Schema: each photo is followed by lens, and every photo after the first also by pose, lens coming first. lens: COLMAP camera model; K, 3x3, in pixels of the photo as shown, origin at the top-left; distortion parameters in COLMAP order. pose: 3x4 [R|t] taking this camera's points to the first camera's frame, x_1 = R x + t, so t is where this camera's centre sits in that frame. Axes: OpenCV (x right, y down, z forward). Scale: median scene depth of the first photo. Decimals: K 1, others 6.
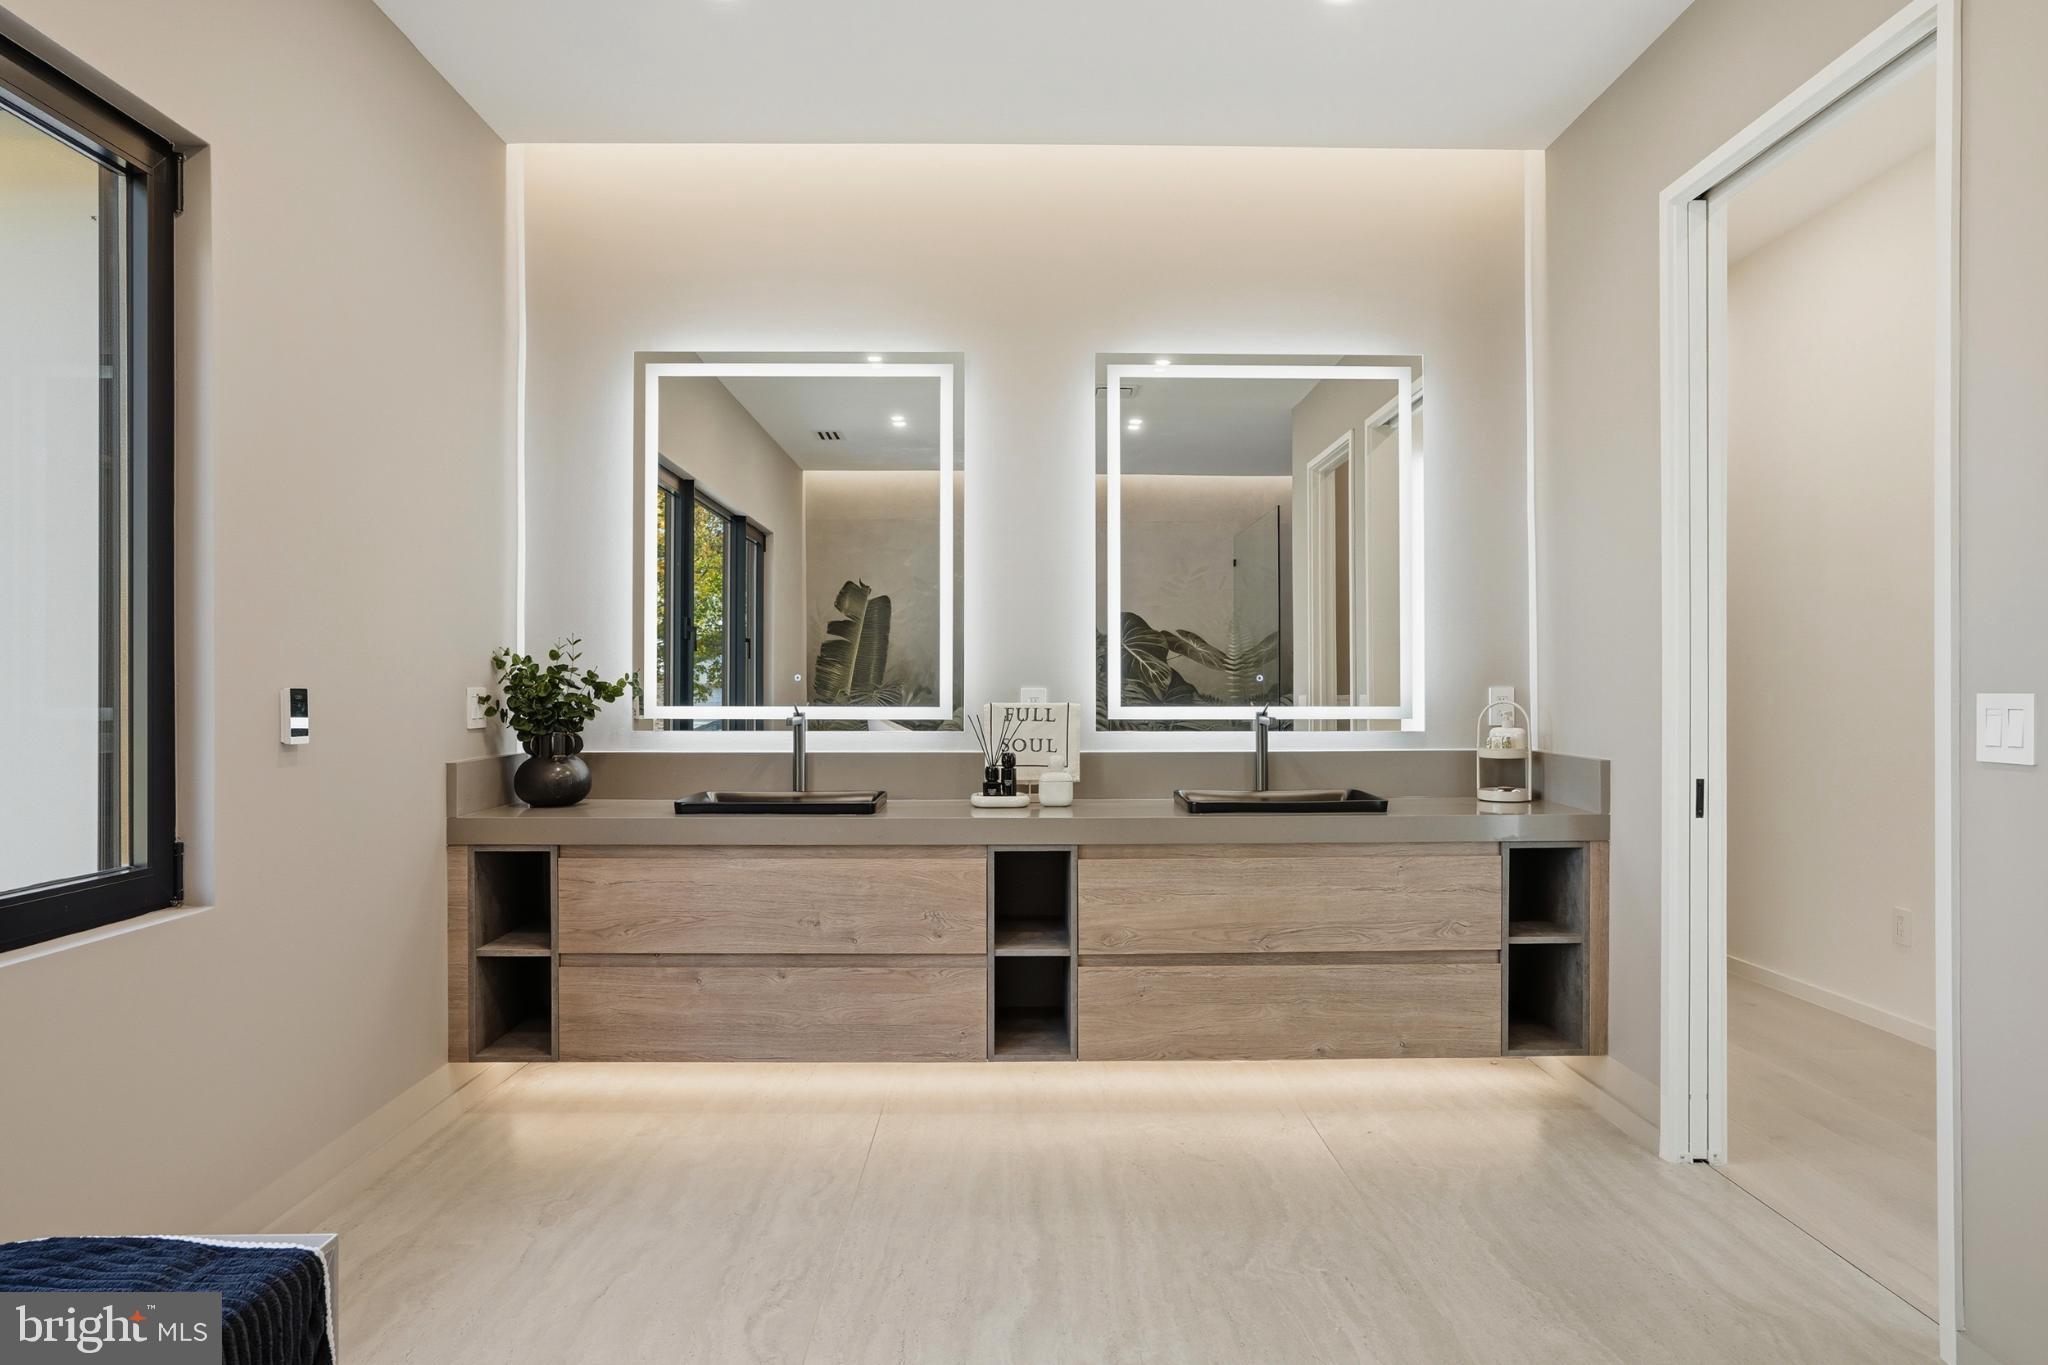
lens RADIAL K [[1233.5, 0, 1024.7], [0, 1233.5, 698.3], [0, 0, 1]] dist [-0.033939, 0.002555]
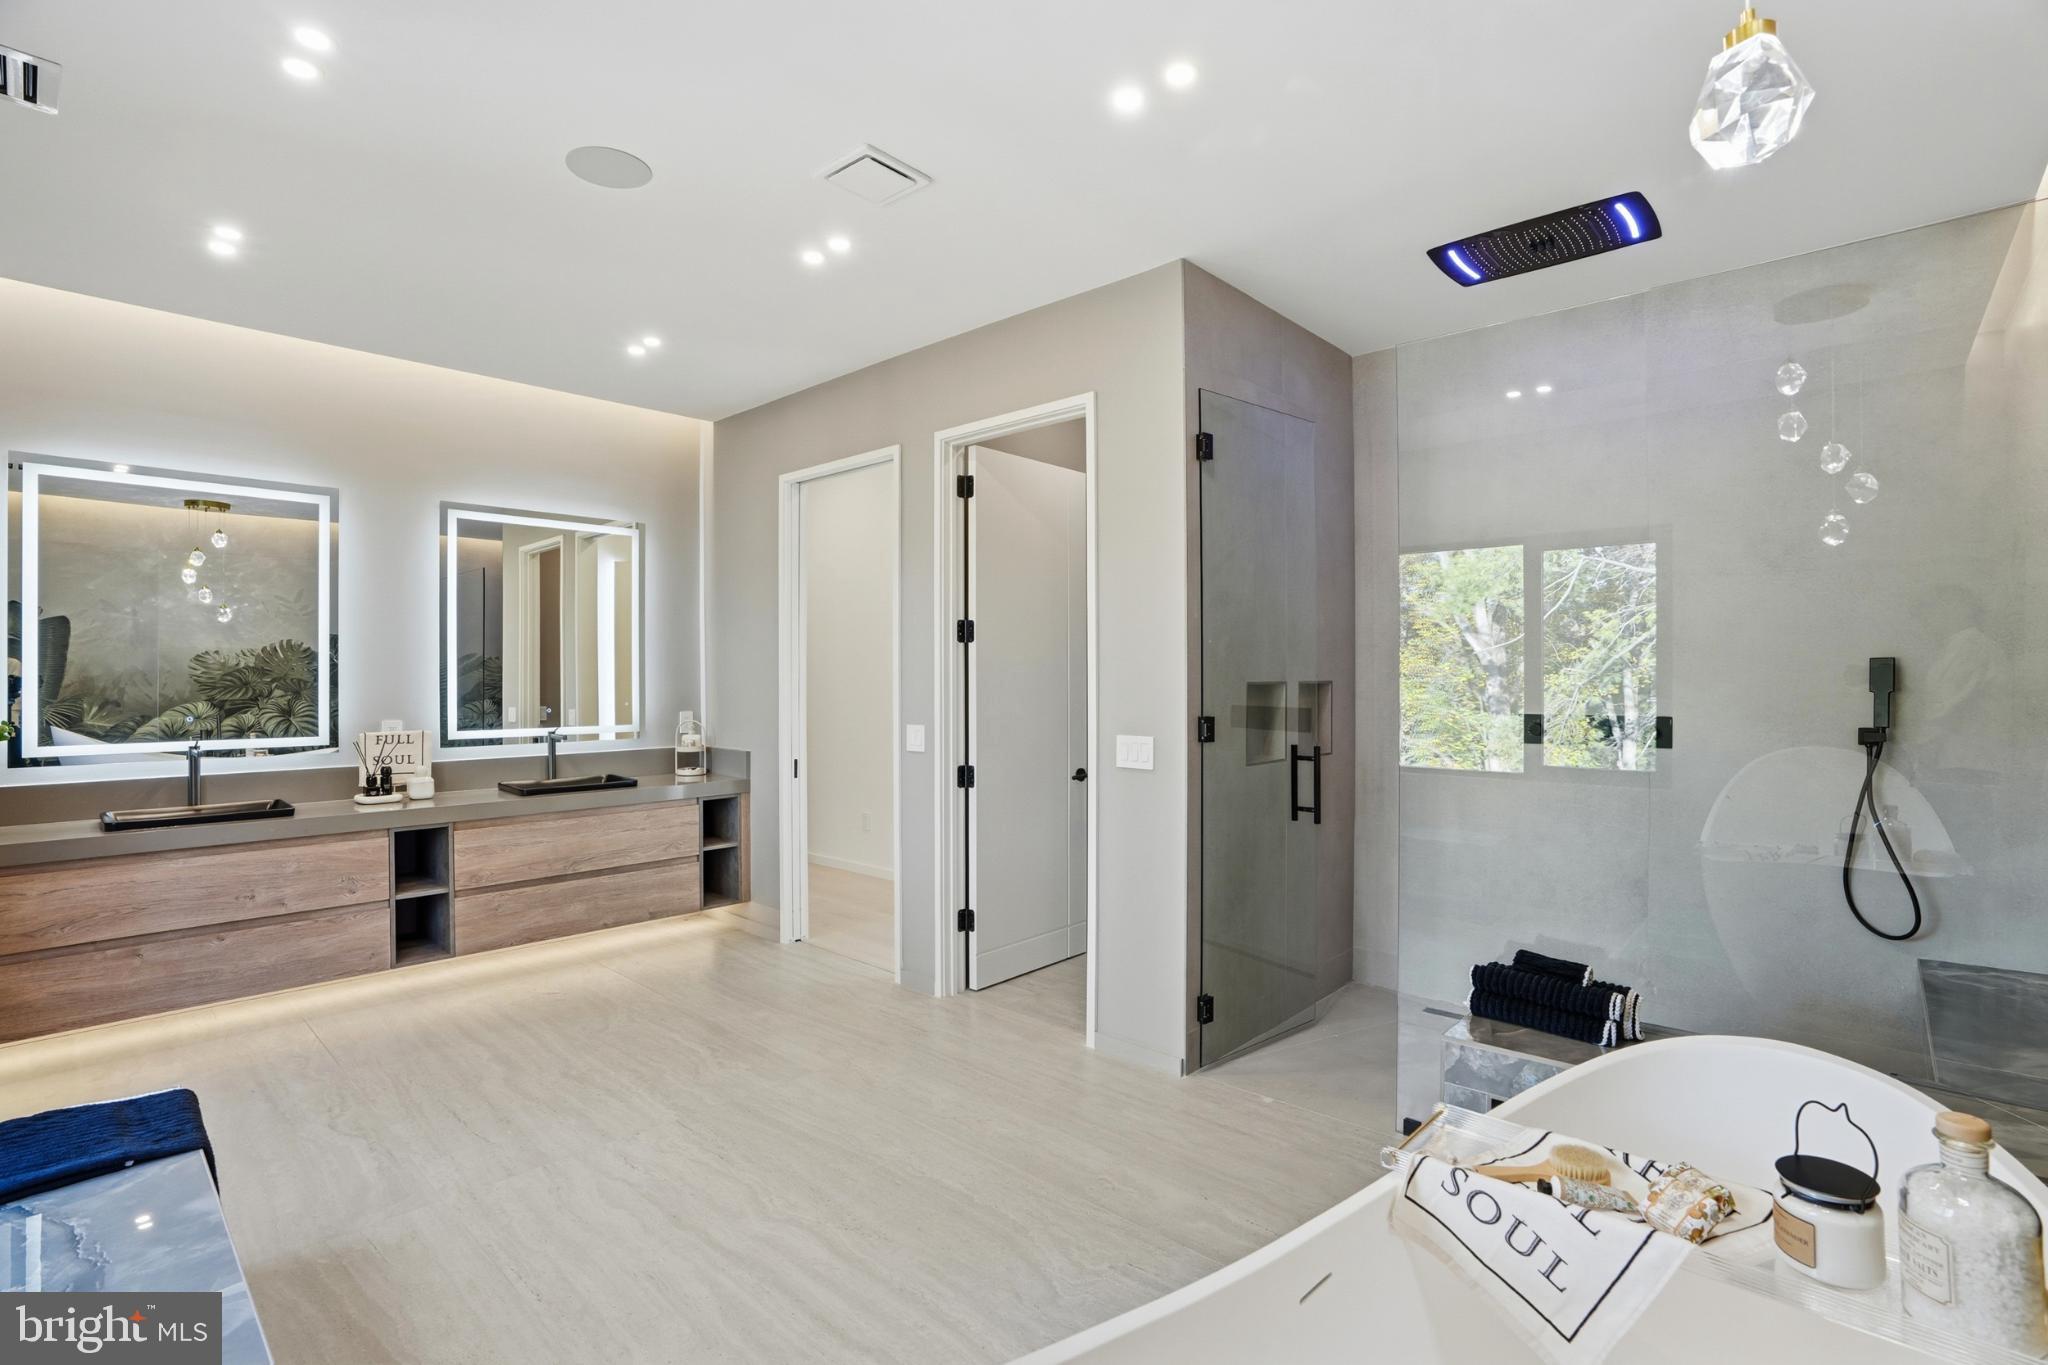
lens RADIAL K [[988.0, 0, 1017.2], [0, 988.0, 682.1], [0, 0, 1]] dist [-0.011986, 0.001746]
pose [[0.690043, -0.003931, 0.723758, -0.366989], [0.002182, 0.999992, 0.003352, -0.063660], [-0.723765, -0.000733, 0.690046, -0.398619]]
